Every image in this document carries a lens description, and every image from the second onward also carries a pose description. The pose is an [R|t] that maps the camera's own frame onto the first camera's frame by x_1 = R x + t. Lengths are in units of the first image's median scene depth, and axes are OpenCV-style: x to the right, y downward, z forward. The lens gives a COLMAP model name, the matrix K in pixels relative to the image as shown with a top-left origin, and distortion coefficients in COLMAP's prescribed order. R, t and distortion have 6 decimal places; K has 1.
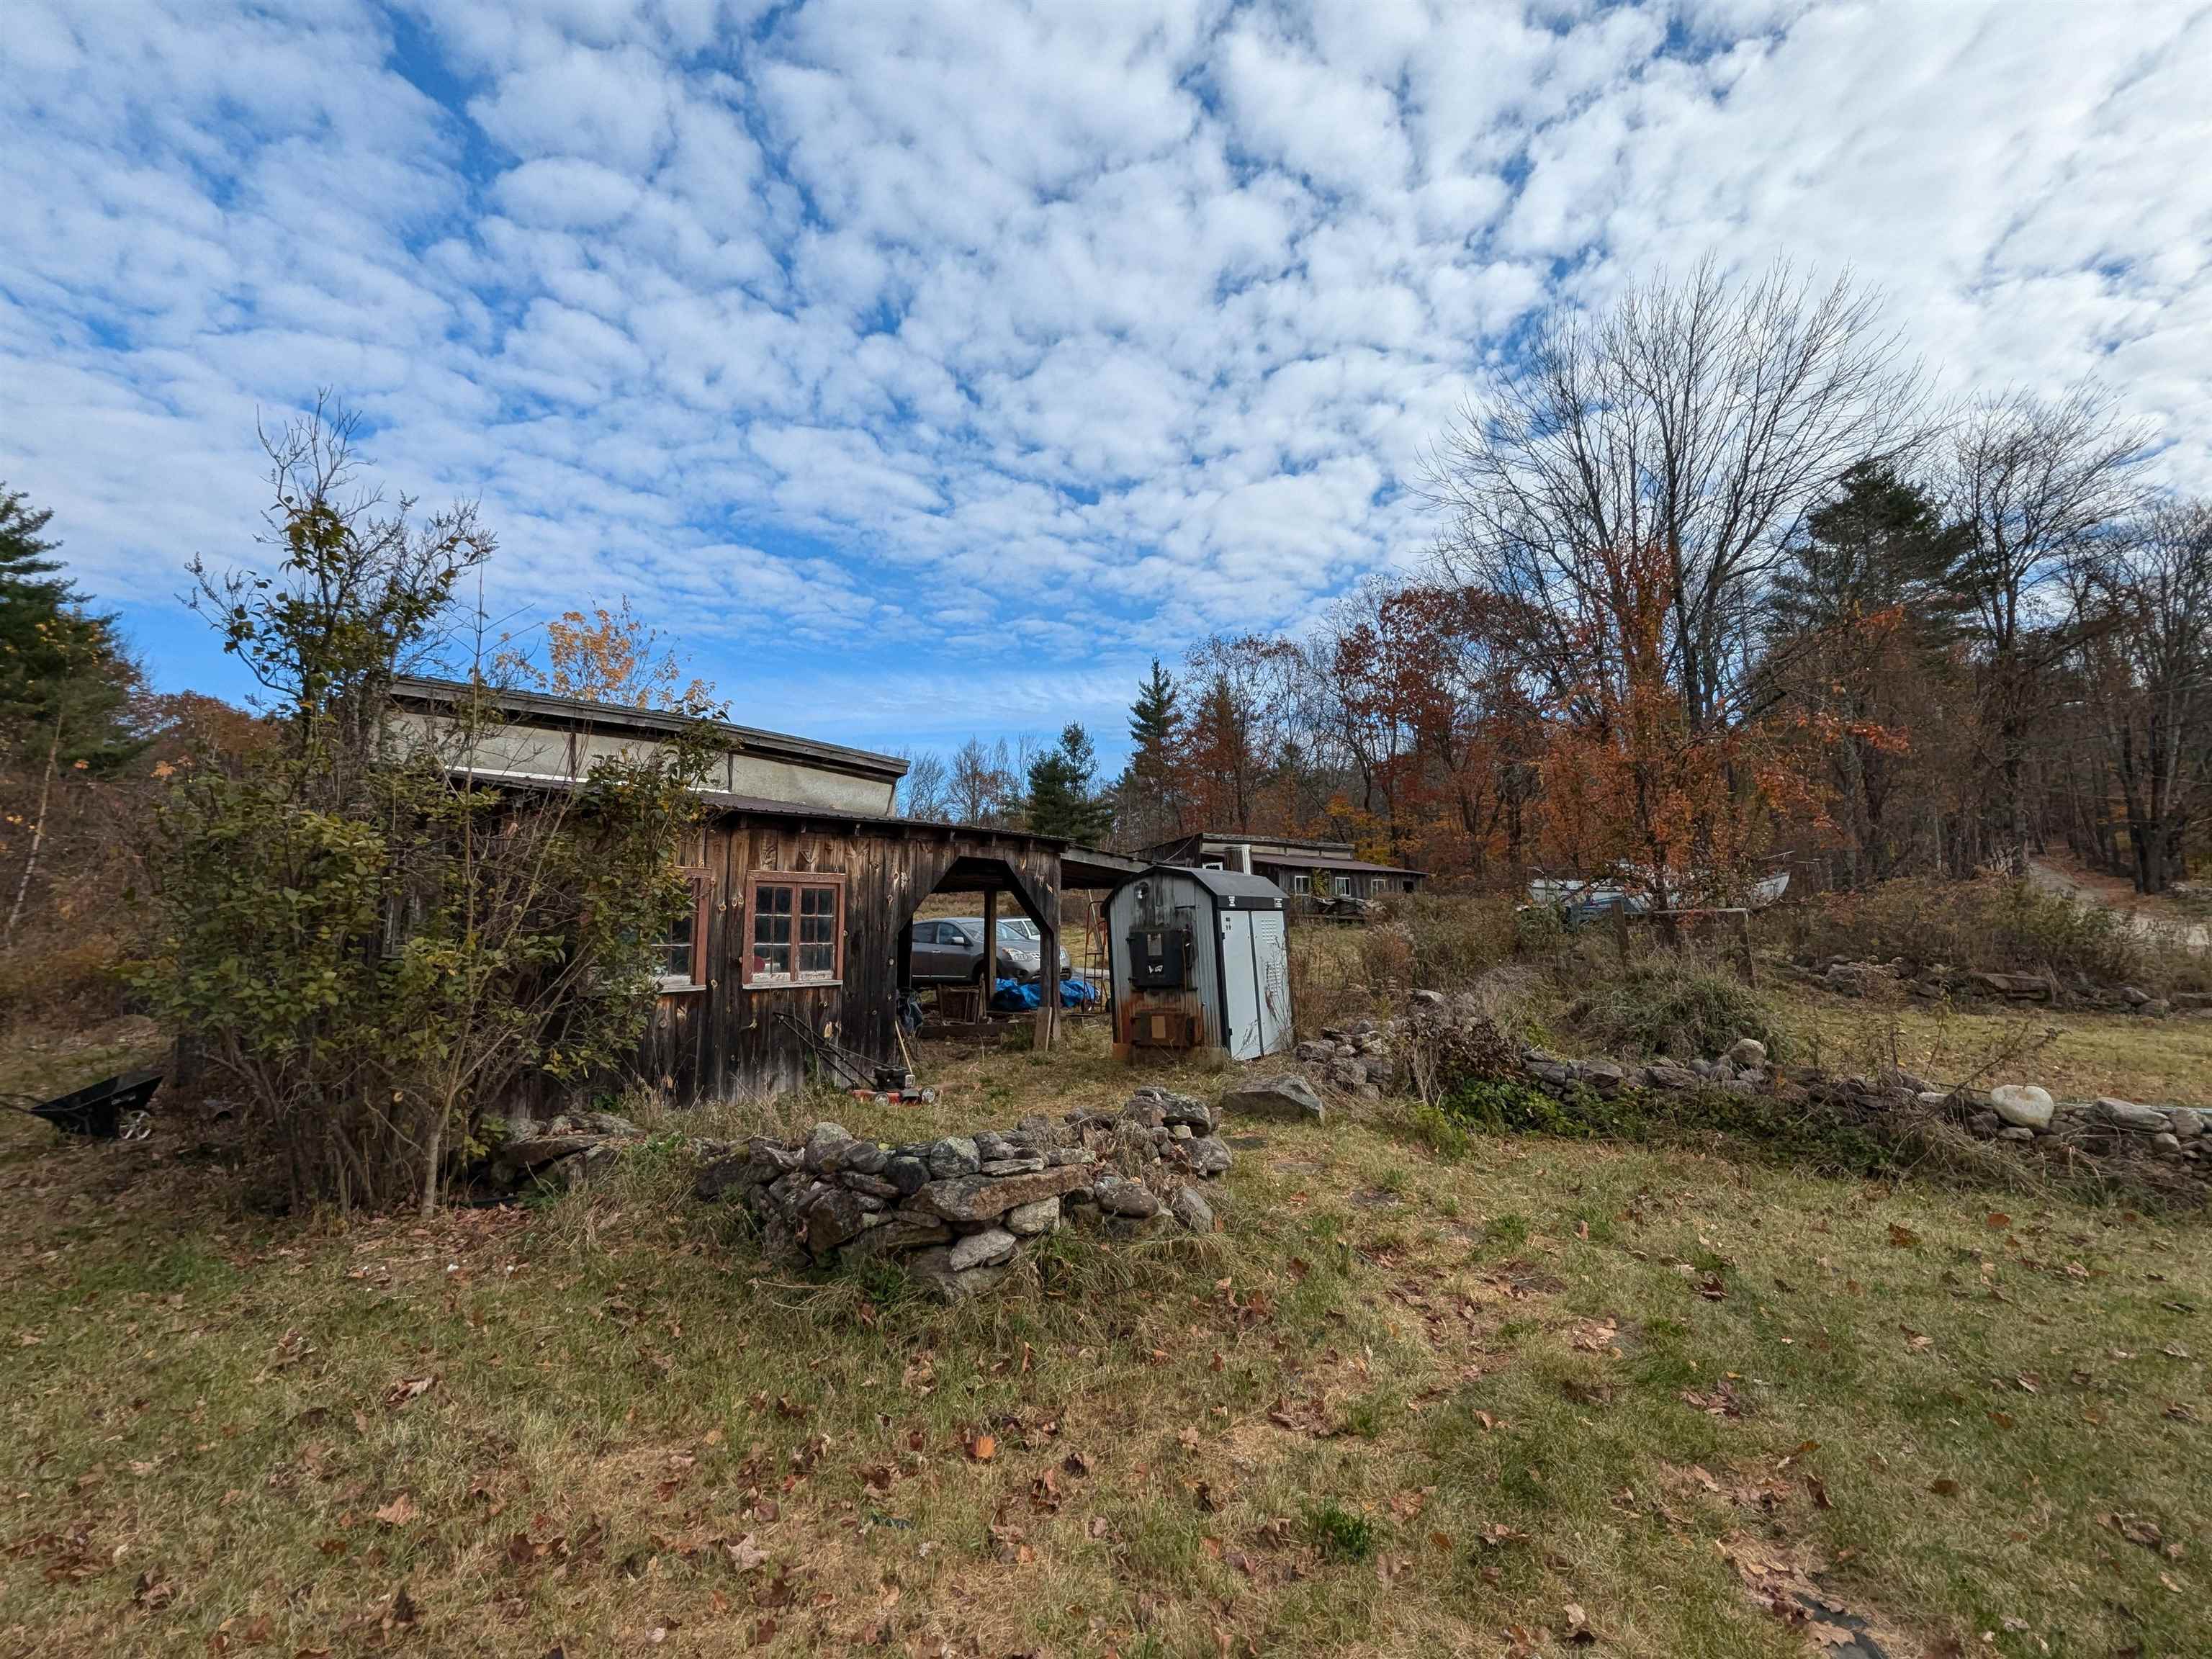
lens RADIAL K [[1096.2, 0, 1113.7], [0, 1096.2, 833.5], [0, 0, 1]] dist [0.027071, 0.001340]
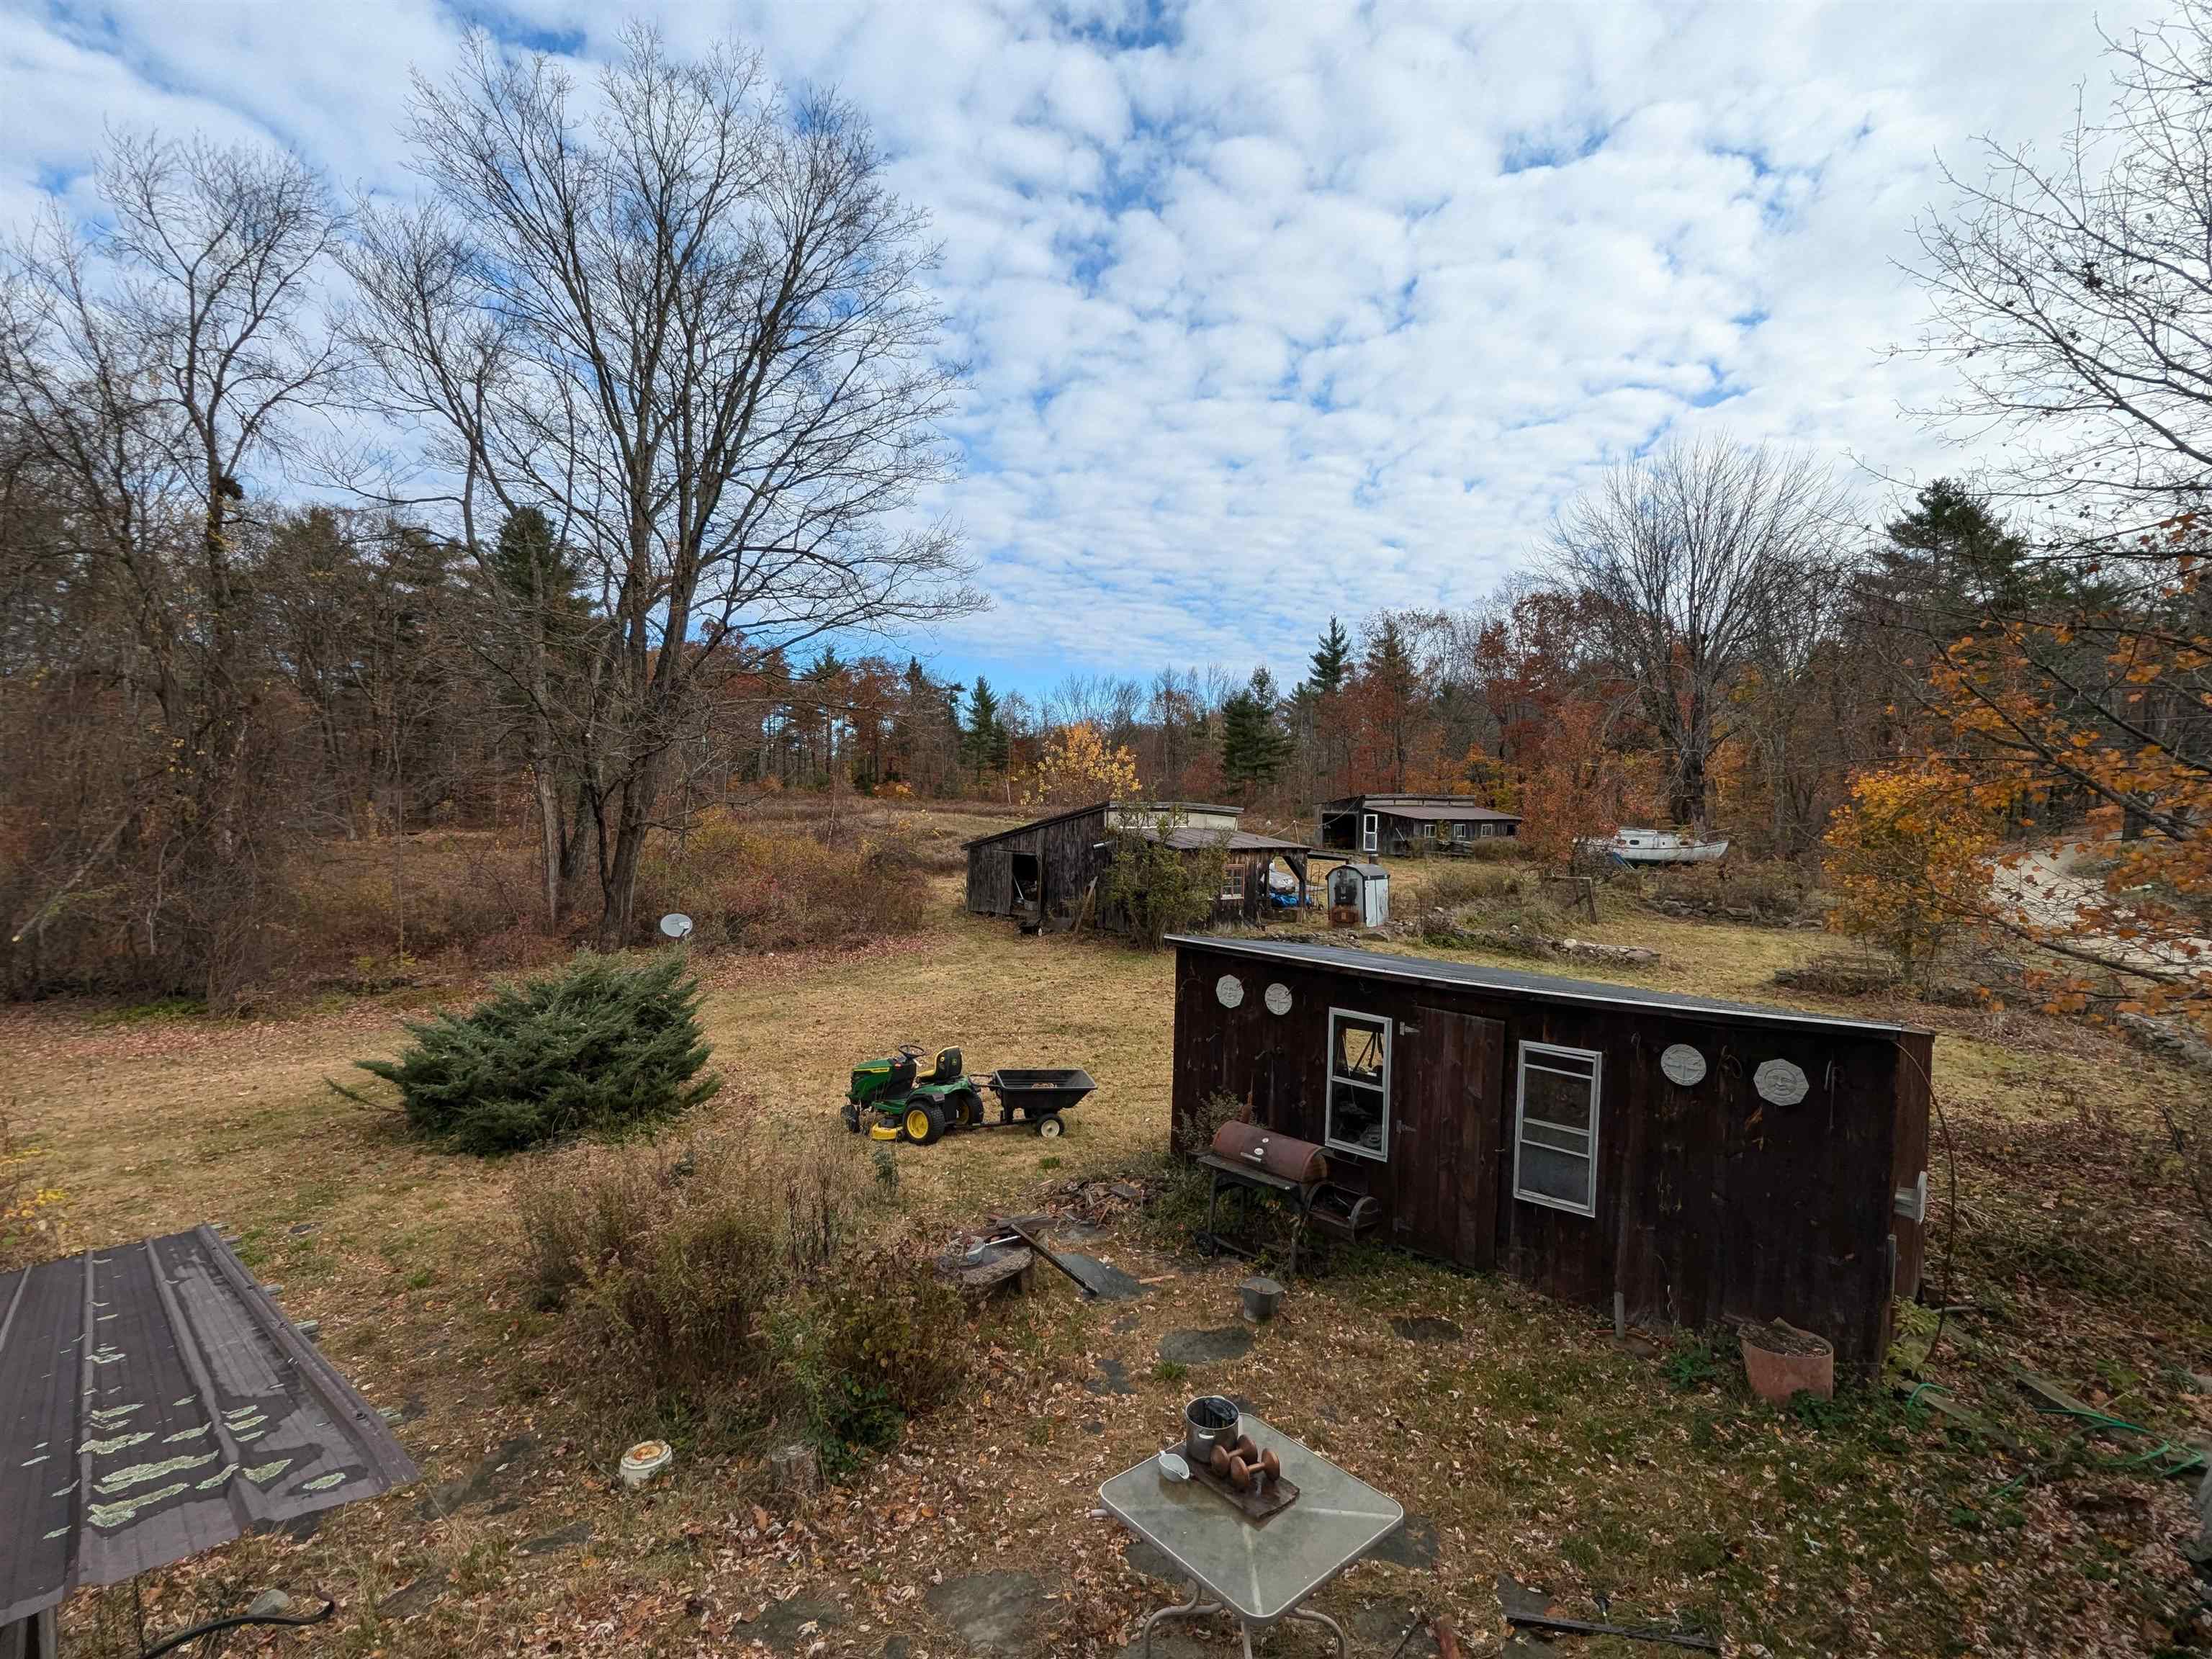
lens RADIAL K [[1096.2, 0, 1104.6], [0, 1096.2, 827.3], [0, 0, 1]] dist [0.027071, 0.001340]
pose [[0.987715, 0.029421, -0.153470, -0.028346], [-0.014633, 0.995215, 0.096608, -0.065298], [0.155578, -0.093175, 0.983420, -0.383707]]
